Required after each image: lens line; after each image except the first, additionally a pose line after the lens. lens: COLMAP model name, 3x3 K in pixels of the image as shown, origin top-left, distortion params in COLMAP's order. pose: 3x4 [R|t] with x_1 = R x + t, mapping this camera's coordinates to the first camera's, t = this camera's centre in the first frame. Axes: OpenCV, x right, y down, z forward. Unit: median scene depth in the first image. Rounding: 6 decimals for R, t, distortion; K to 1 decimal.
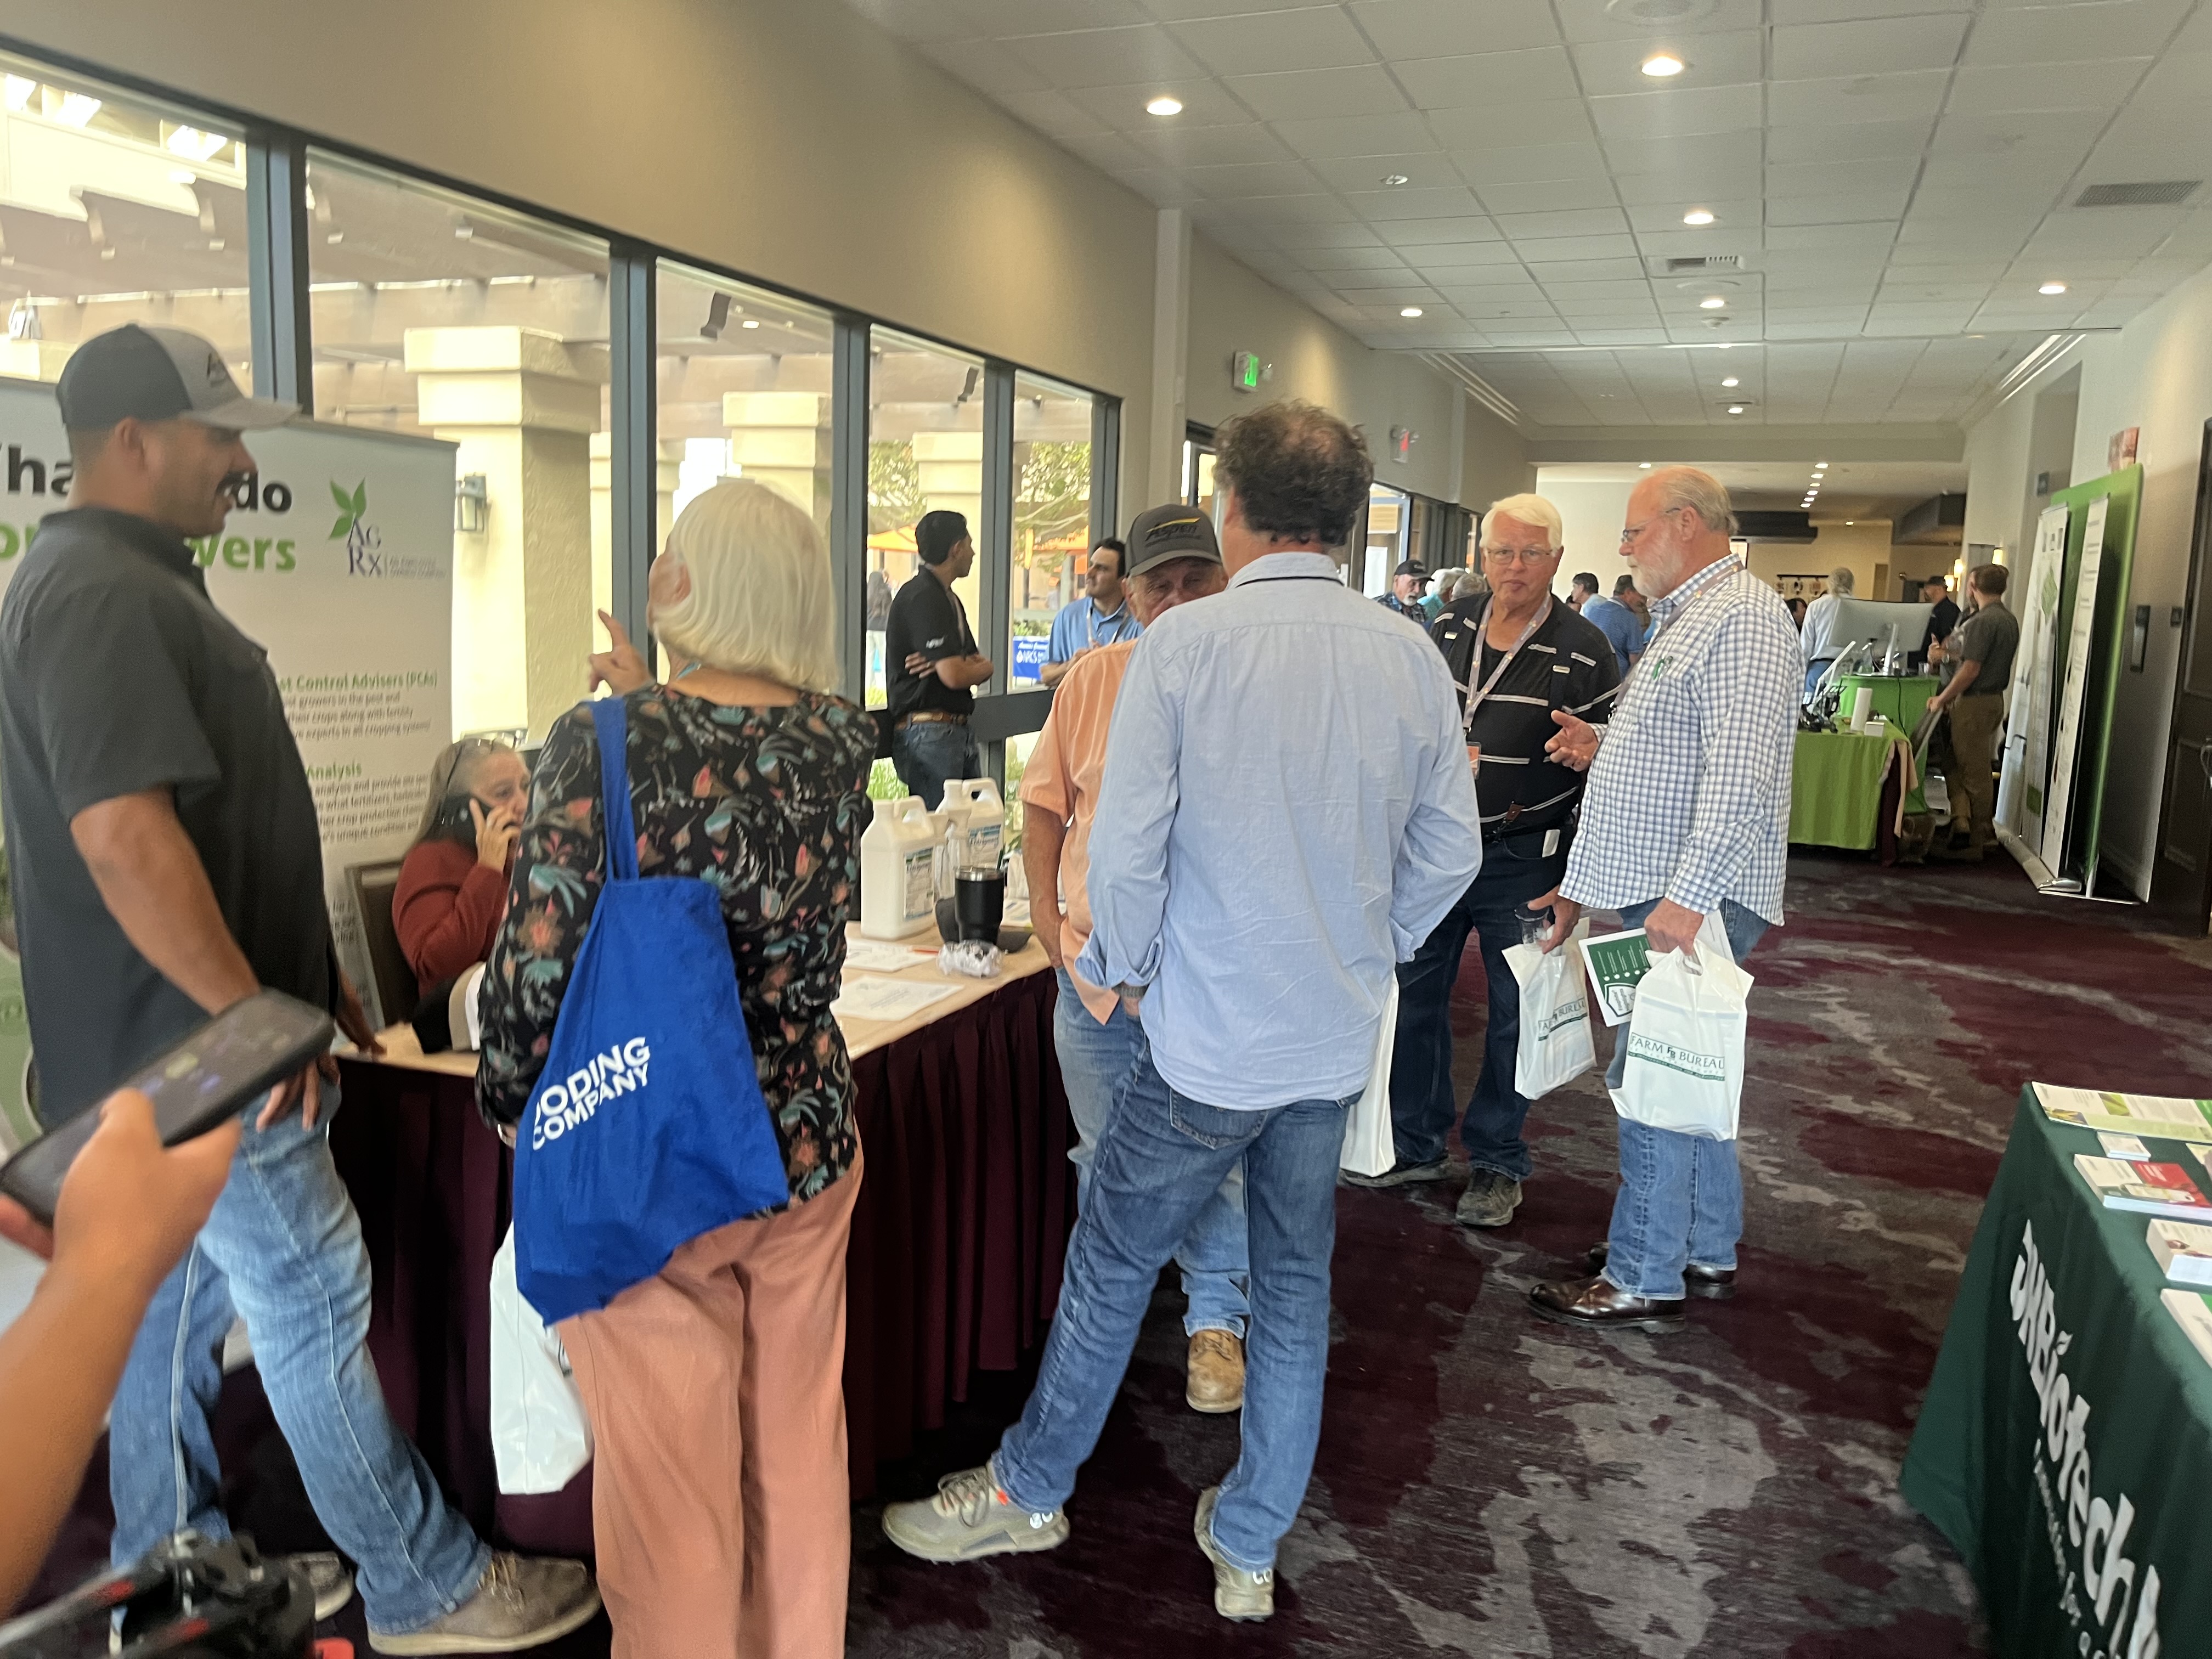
lens RADIAL K [[1692.1, 0, 1099.3], [0, 1692.1, 829.9], [0, 0, 1]] dist [0.027810, -0.017731]
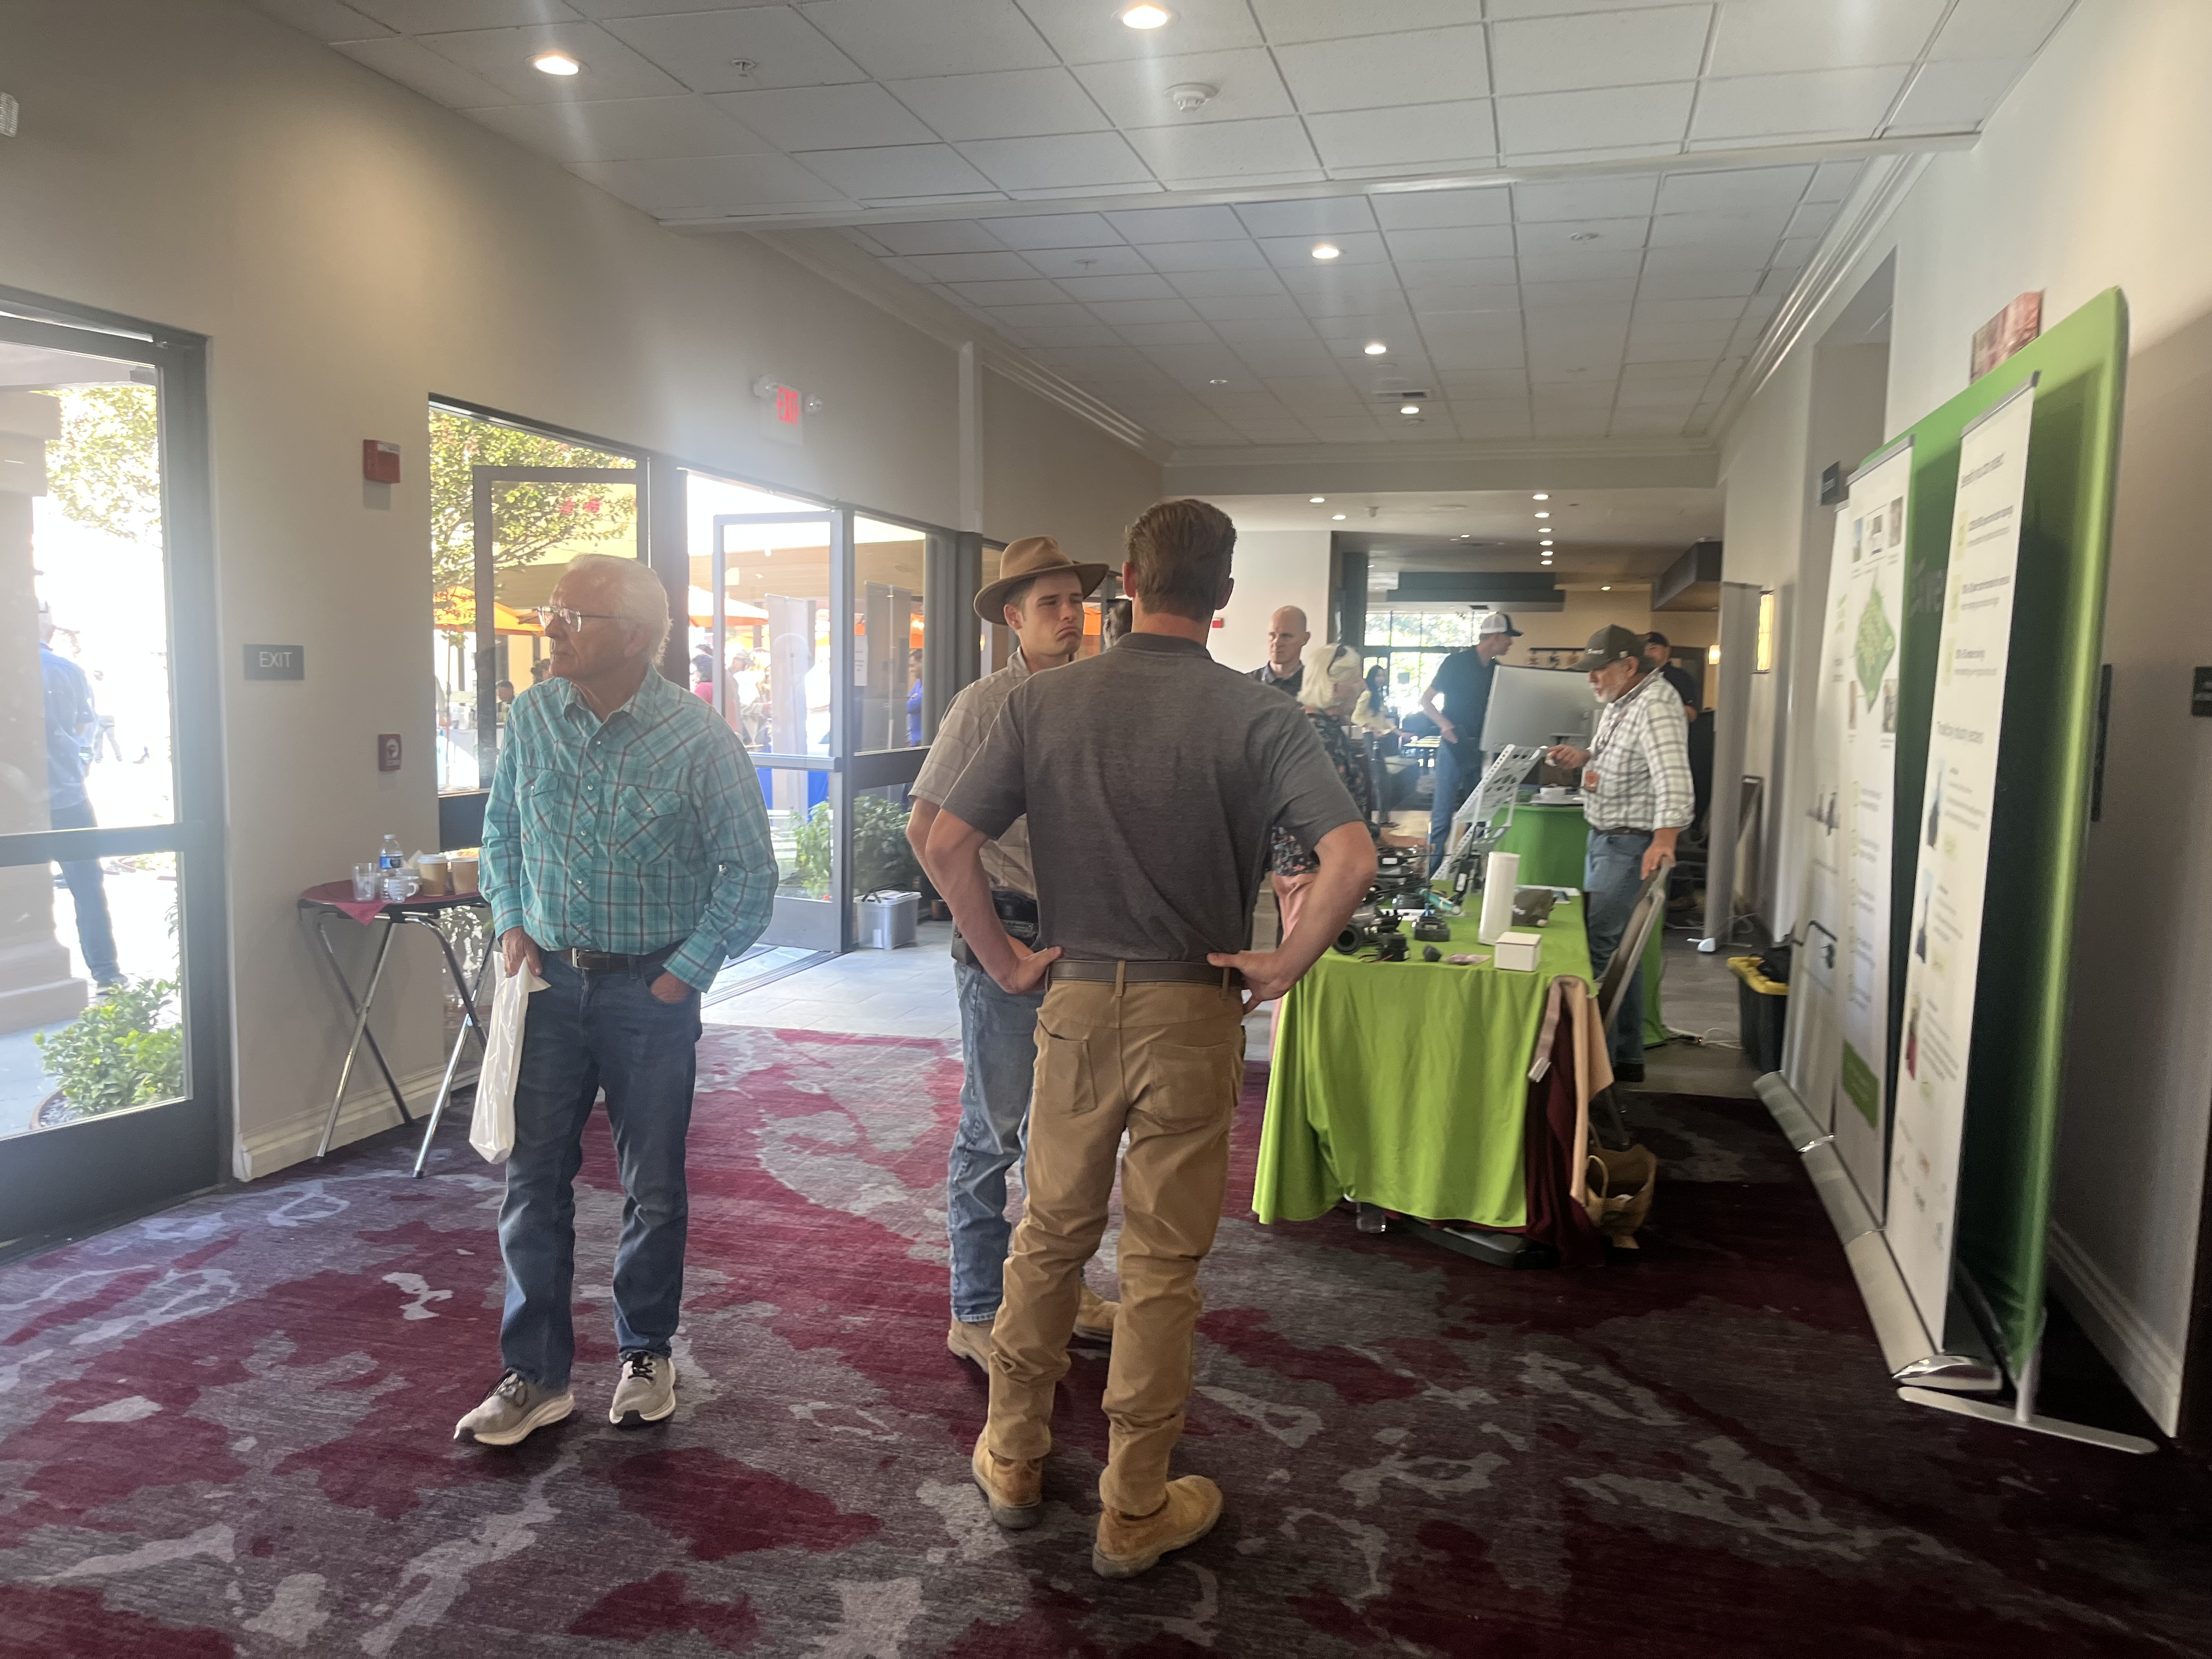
lens RADIAL K [[1692.1, 0, 1109.8], [0, 1692.1, 831.5], [0, 0, 1]] dist [0.027810, -0.017731]
pose [[0.993282, -0.010567, 0.115236, 0.284994], [0.015680, 0.998928, -0.043556, -0.068632], [-0.114652, 0.045070, 0.992383, 0.545485]]
